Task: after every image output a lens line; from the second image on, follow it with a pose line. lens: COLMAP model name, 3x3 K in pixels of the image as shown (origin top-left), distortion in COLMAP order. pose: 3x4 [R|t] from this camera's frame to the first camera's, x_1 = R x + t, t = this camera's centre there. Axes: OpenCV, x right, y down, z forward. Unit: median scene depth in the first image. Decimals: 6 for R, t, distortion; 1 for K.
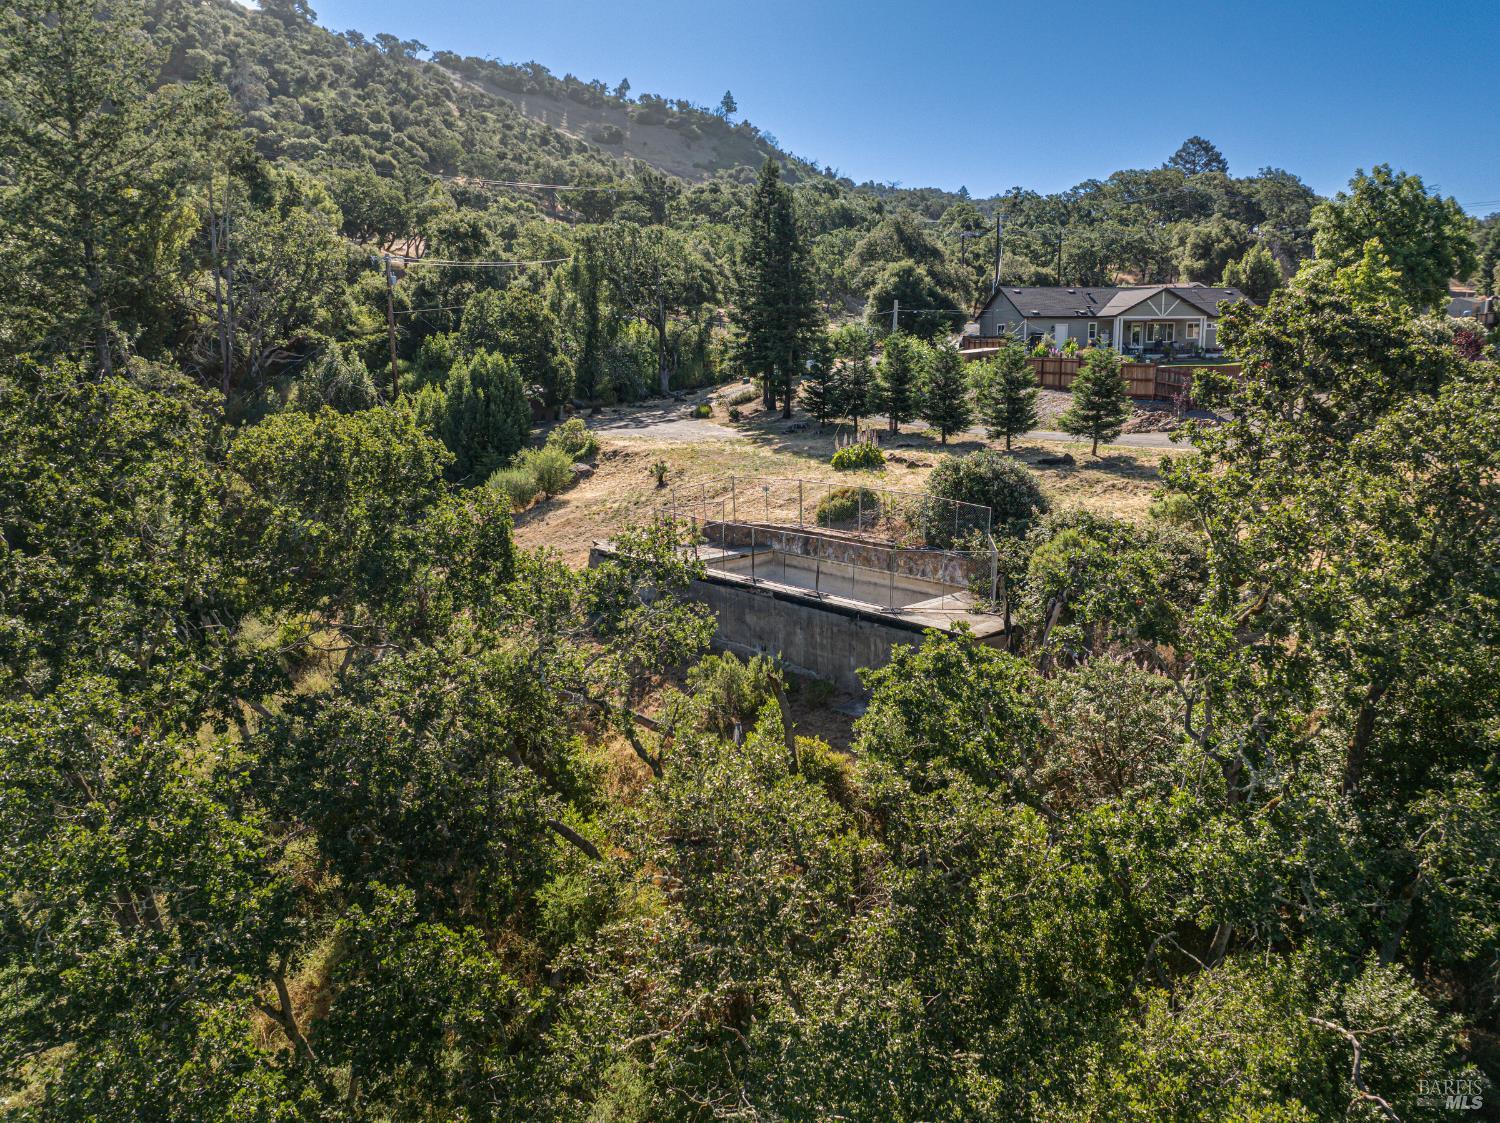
lens RADIAL K [[1076.4, 0, 754.7], [0, 1076.4, 559.8], [0, 0, 1]] dist [-0.034685, -0.002704]
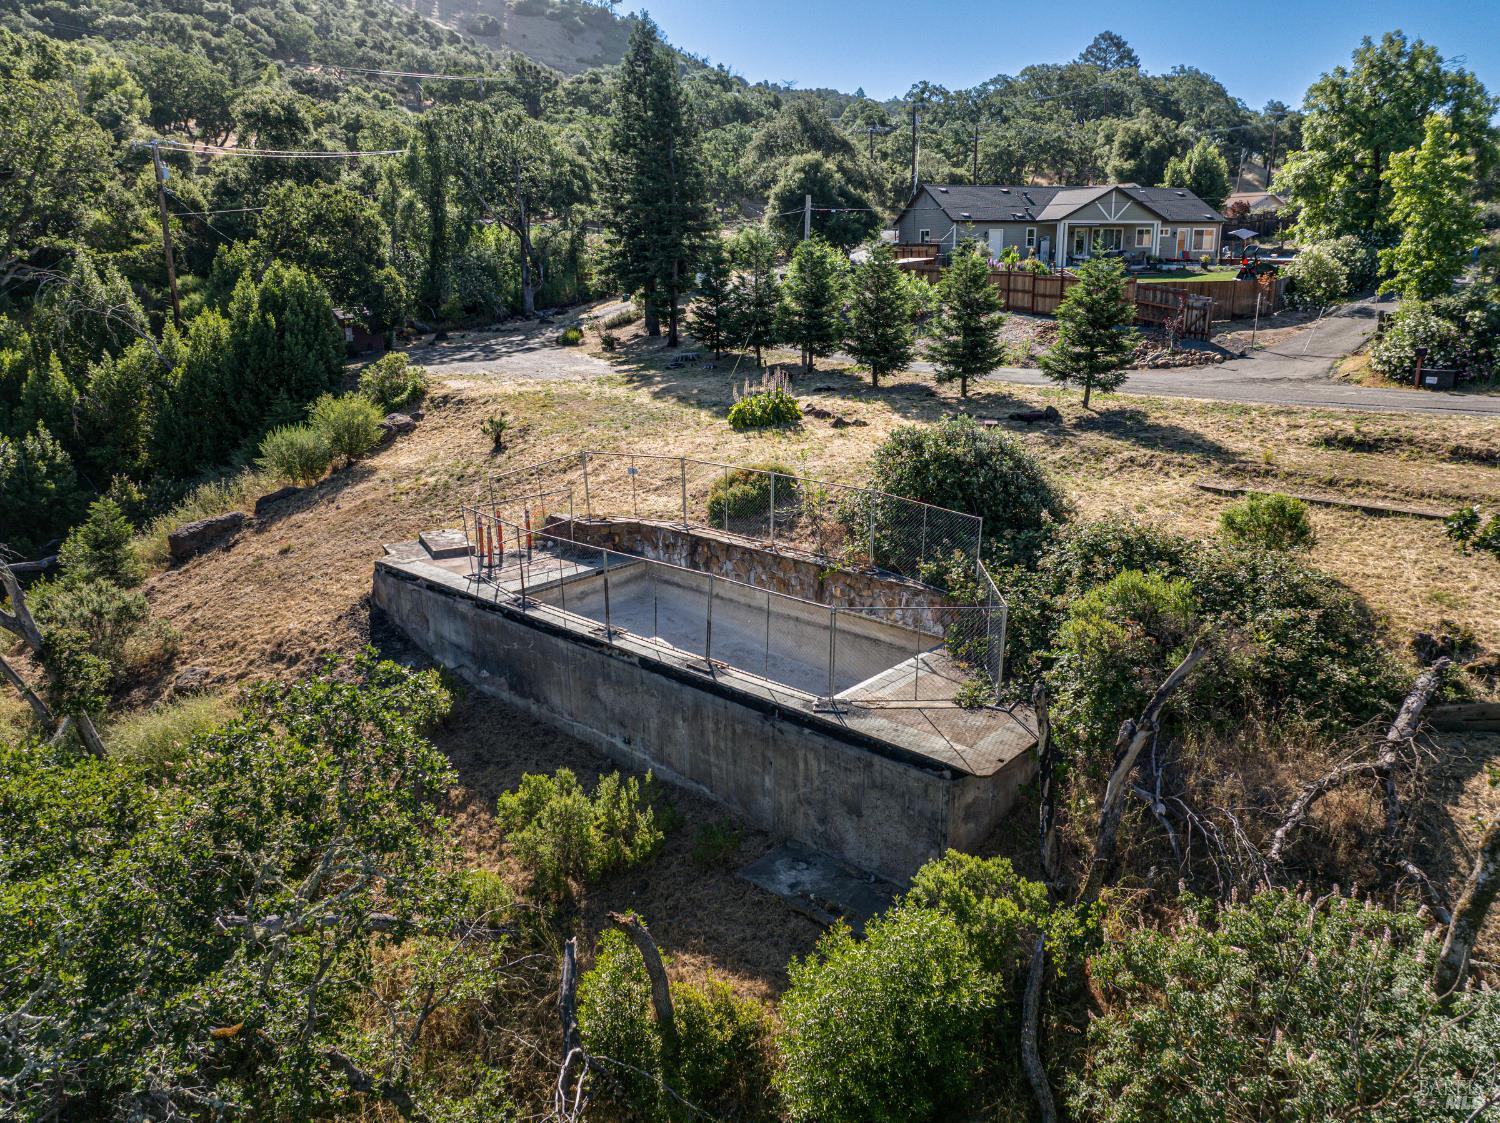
lens RADIAL K [[1076.4, 0, 754.7], [0, 1076.4, 559.8], [0, 0, 1]] dist [-0.034685, -0.002704]
pose [[0.995545, -0.025302, 0.090830, 0.013268], [0.017973, 0.996583, 0.080621, -0.034480], [-0.092559, -0.078629, 0.992598, 0.172596]]
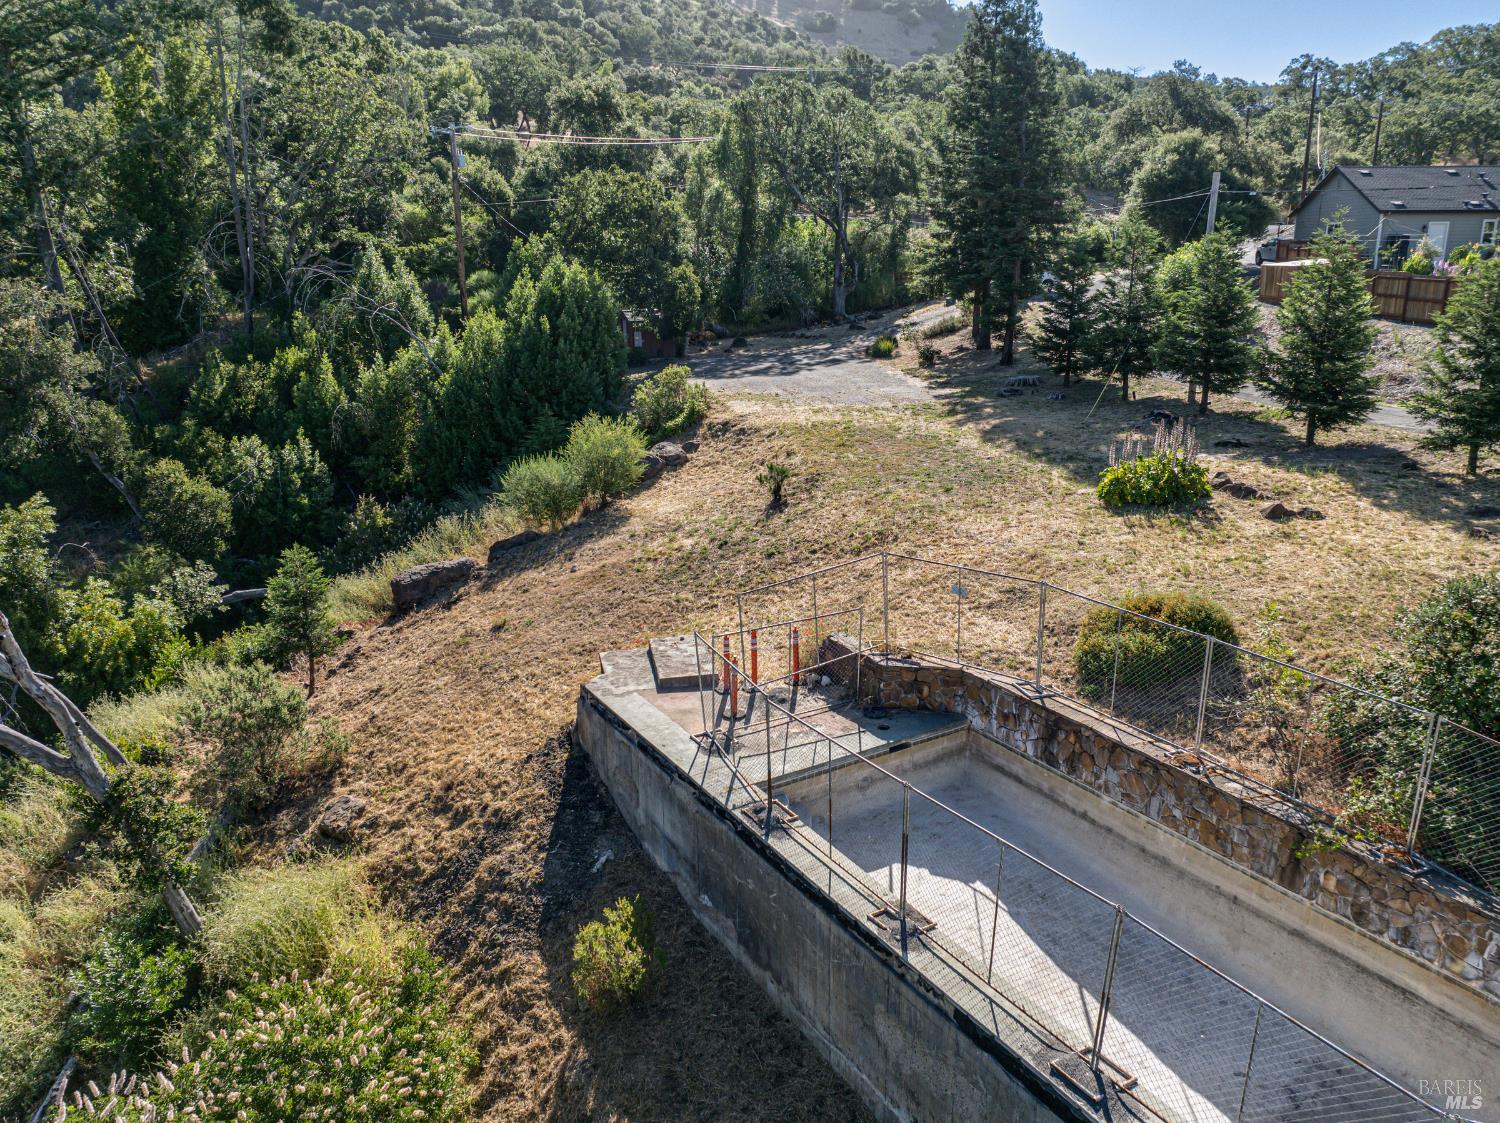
lens RADIAL K [[1076.4, 0, 754.7], [0, 1076.4, 559.8], [0, 0, 1]] dist [-0.034685, -0.002704]
pose [[0.981901, 0.052172, -0.182066, 0.004296], [-0.036896, 0.995585, 0.086306, -0.061515], [0.185765, -0.078026, 0.979491, 0.307227]]
